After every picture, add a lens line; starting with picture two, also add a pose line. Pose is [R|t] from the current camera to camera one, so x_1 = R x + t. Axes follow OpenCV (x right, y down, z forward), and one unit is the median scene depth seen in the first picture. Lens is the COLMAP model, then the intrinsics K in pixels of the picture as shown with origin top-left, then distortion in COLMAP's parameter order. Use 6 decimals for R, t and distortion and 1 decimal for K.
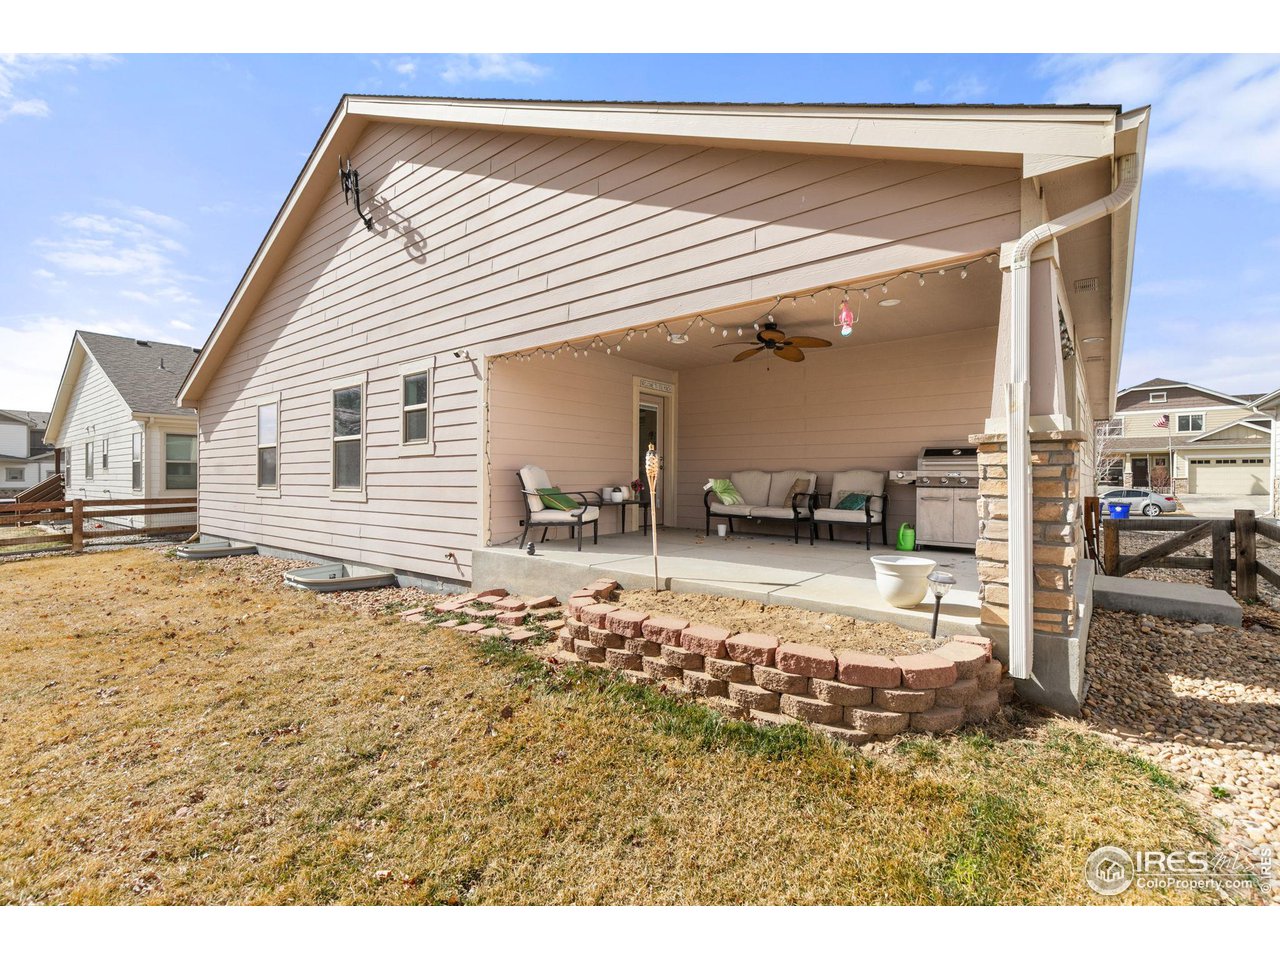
lens RADIAL K [[579.1, 0, 640.0], [0, 579.1, 480.0], [0, 0, 1]] dist [0.024466, 0.000627]
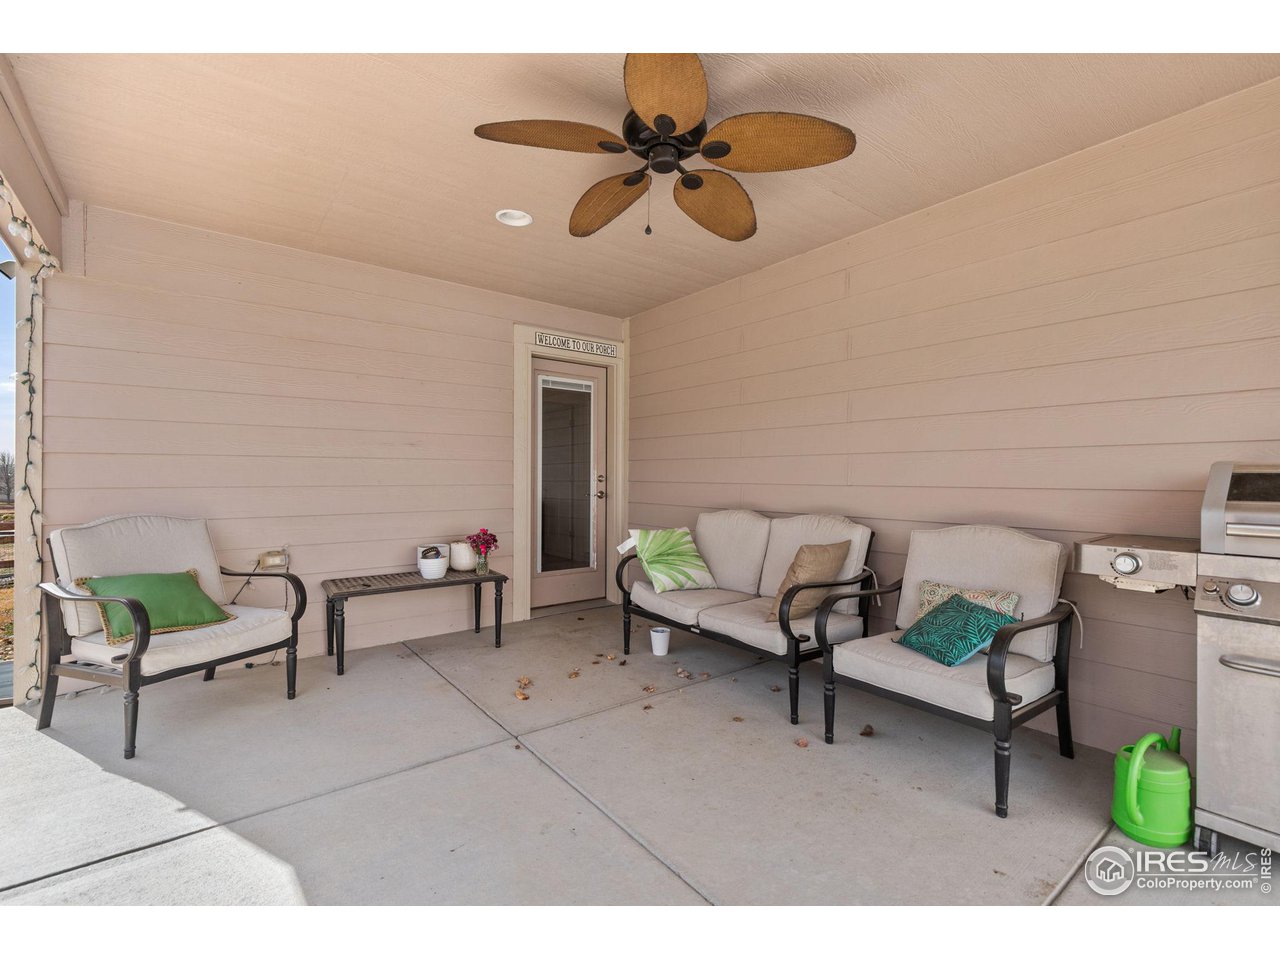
lens RADIAL K [[579.1, 0, 640.0], [0, 579.1, 480.0], [0, 0, 1]] dist [0.024466, 0.000627]
pose [[0.970887, -0.002350, -0.239527, 0.255648], [0.002869, 0.999994, 0.001820, -0.045531], [0.239521, -0.002455, 0.970888, 0.592600]]
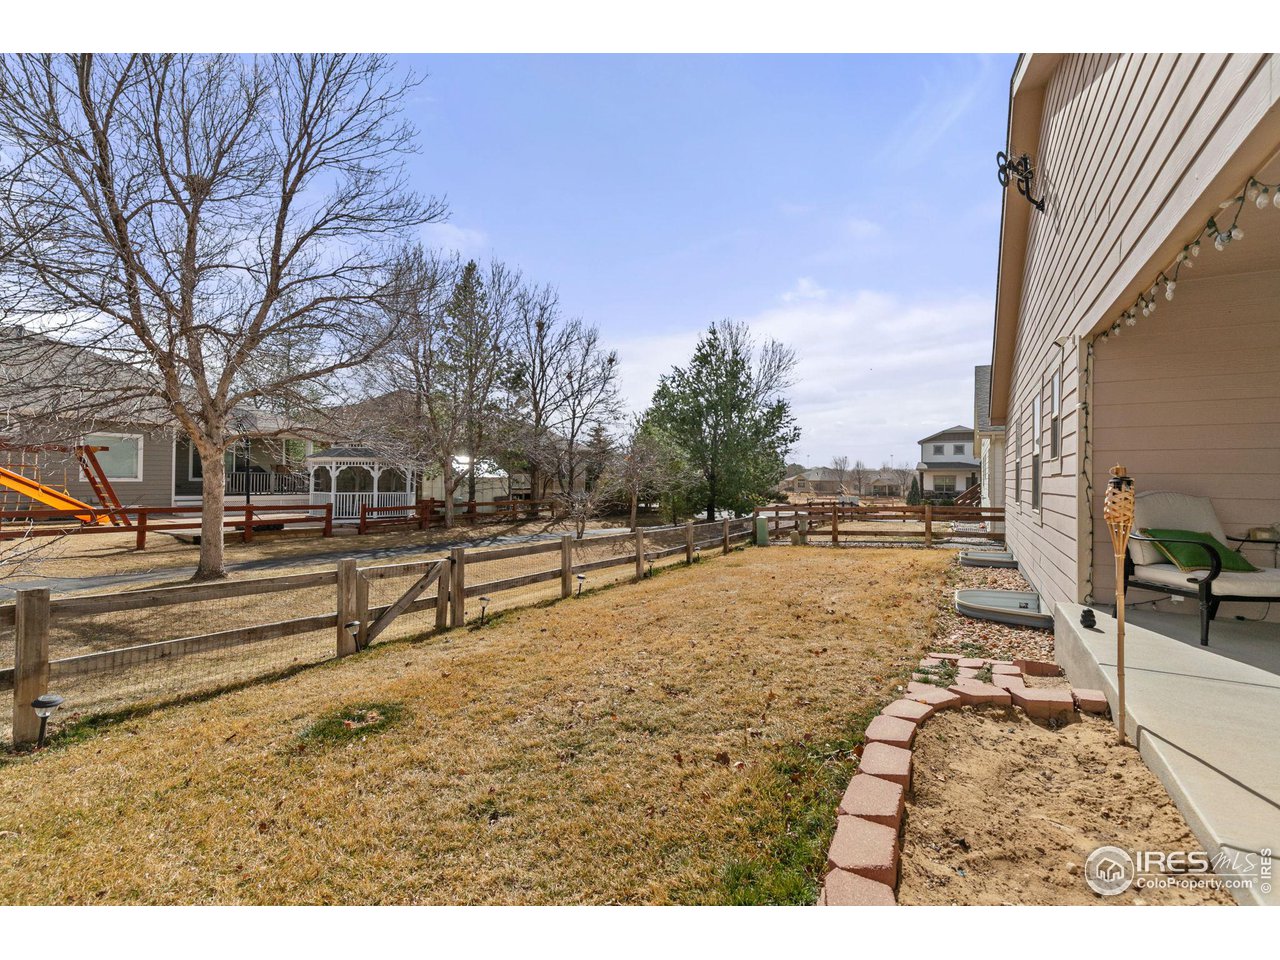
lens RADIAL K [[579.1, 0, 640.0], [0, 579.1, 480.0], [0, 0, 1]] dist [0.024466, 0.000627]
pose [[0.169367, -0.001420, -0.985552, 0.314484], [-0.003813, 0.999991, -0.002096, -0.029911], [0.985546, 0.004112, 0.169360, 0.296141]]
